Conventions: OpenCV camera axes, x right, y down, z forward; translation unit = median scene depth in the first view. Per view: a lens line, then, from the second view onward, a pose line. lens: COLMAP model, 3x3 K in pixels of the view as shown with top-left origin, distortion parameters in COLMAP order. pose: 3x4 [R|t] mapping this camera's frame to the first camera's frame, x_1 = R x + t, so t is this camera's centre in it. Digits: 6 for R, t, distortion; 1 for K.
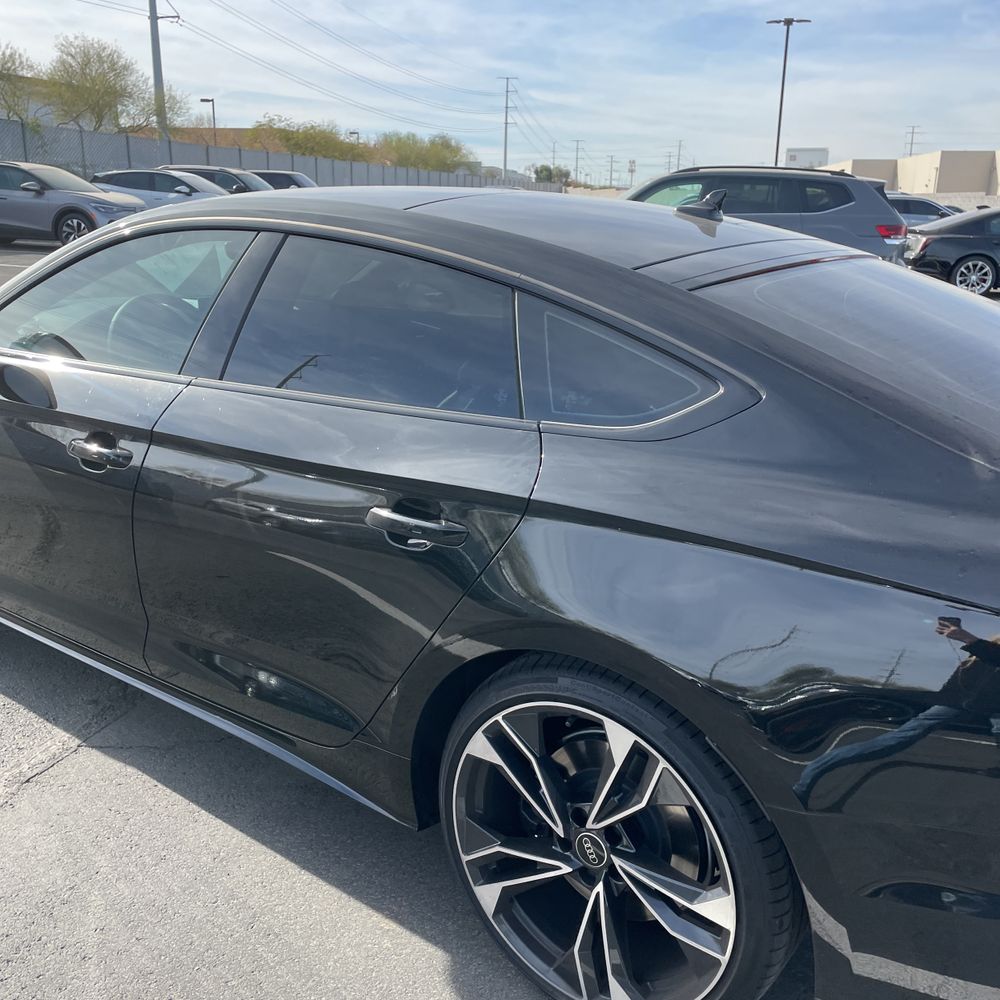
lens RADIAL K [[1000.5, 0, 497.2], [0, 1000.5, 485.6], [0, 0, 1]] dist [0.083613, -0.103881]
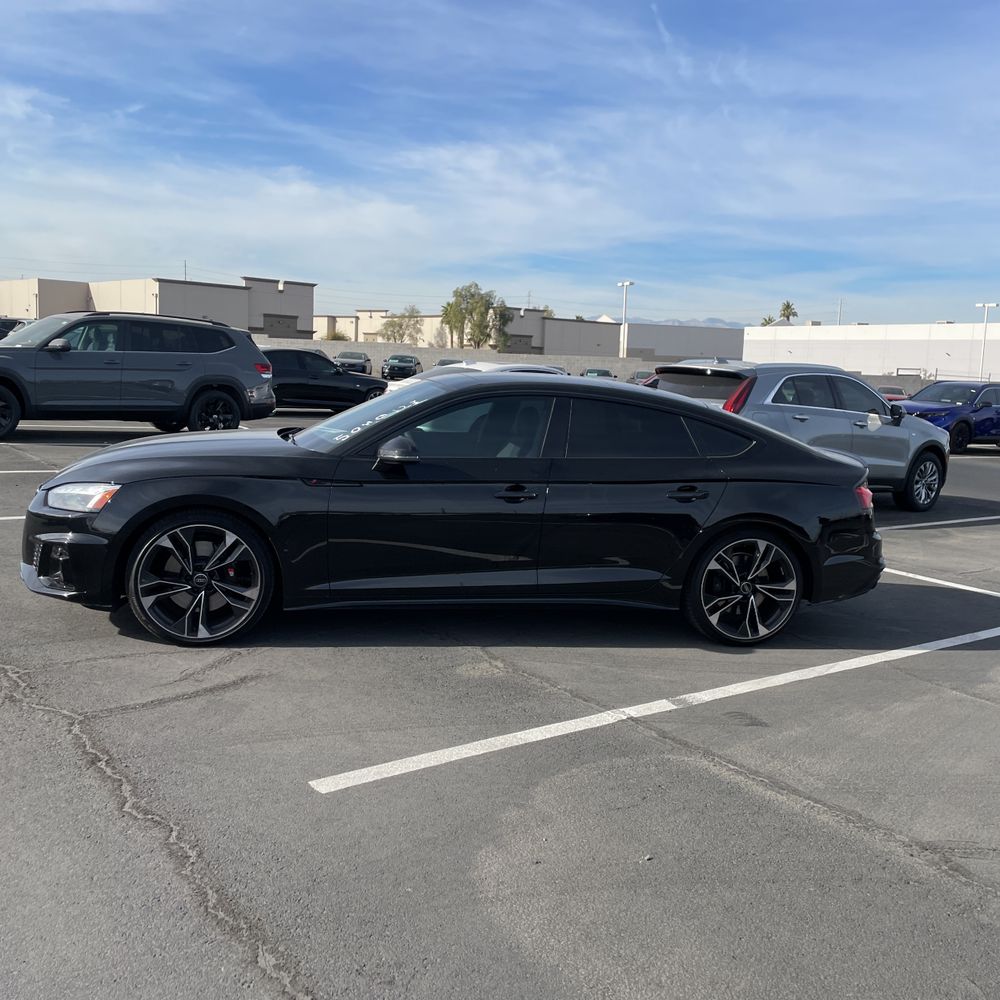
lens RADIAL K [[1000.5, 0, 497.2], [0, 1000.5, 485.6], [0, 0, 1]] dist [0.083613, -0.103881]
pose [[0.662614, -0.083965, 0.744240, -2.518614], [0.168321, 0.984971, -0.038737, 0.032014], [-0.729802, 0.150939, 0.666788, -0.534243]]
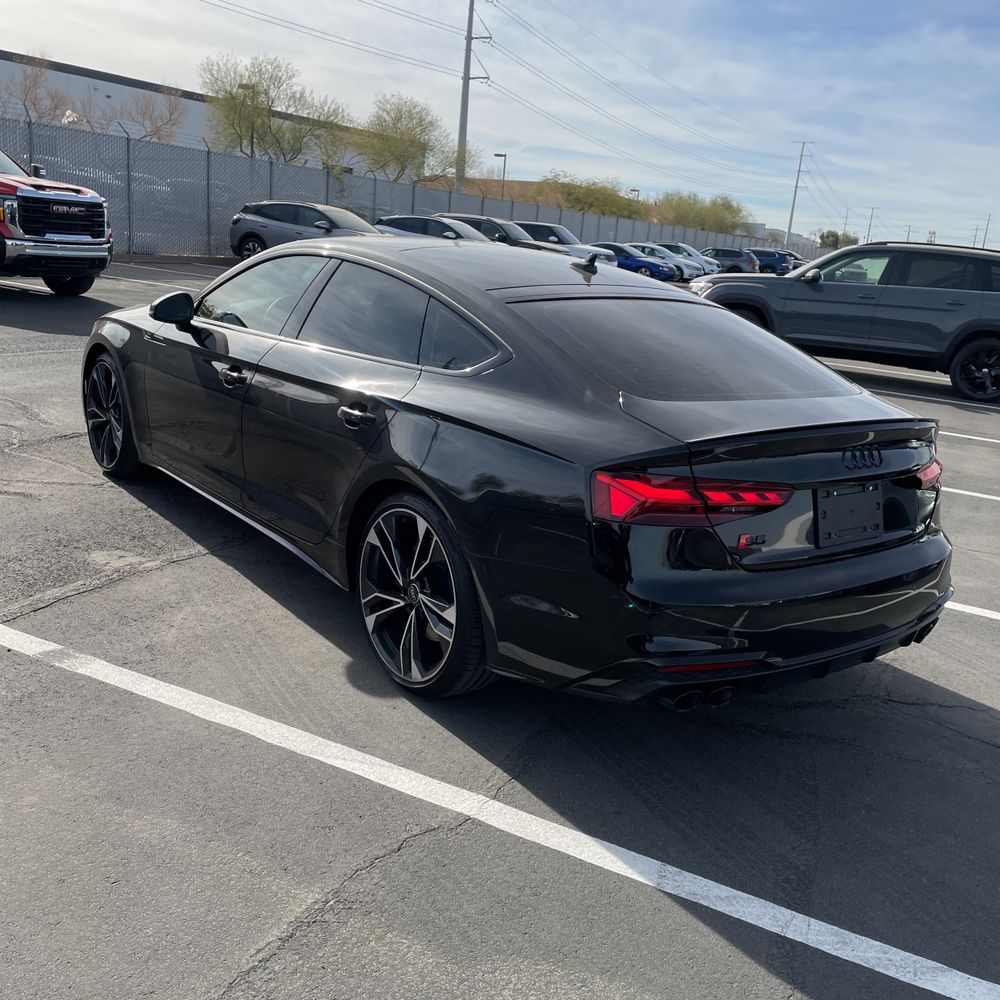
lens RADIAL K [[1000.5, 0, 497.2], [0, 1000.5, 485.6], [0, 0, 1]] dist [0.083613, -0.103881]
pose [[0.962186, 0.122534, -0.243278, 0.612849], [-0.134624, 0.990325, -0.033644, 0.187611], [0.236802, 0.065123, 0.969373, -0.711149]]
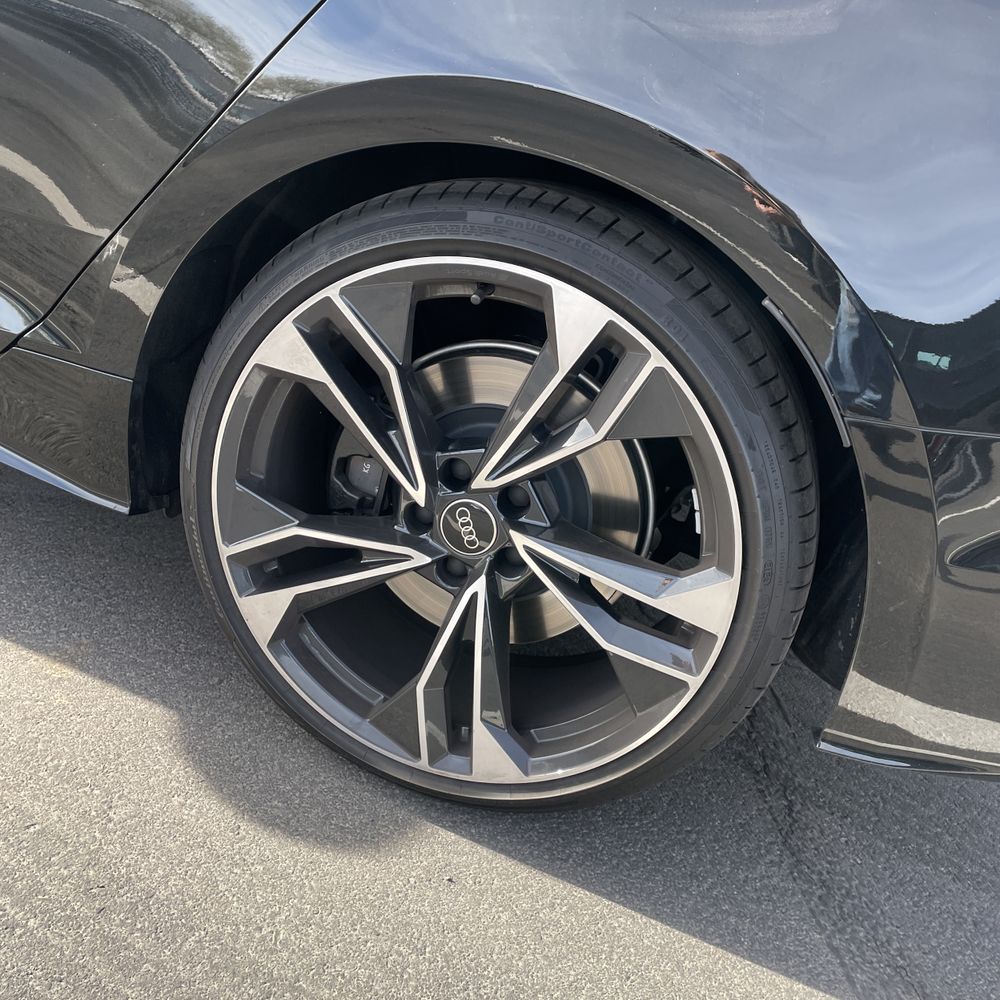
lens RADIAL K [[1000.5, 0, 497.2], [0, 1000.5, 485.6], [0, 0, 1]] dist [0.083613, -0.103881]
pose [[0.922767, 0.058298, 0.380922, -0.109930], [-0.119243, 0.983173, 0.138393, 0.230645], [-0.366445, -0.173126, 0.914191, 0.415498]]
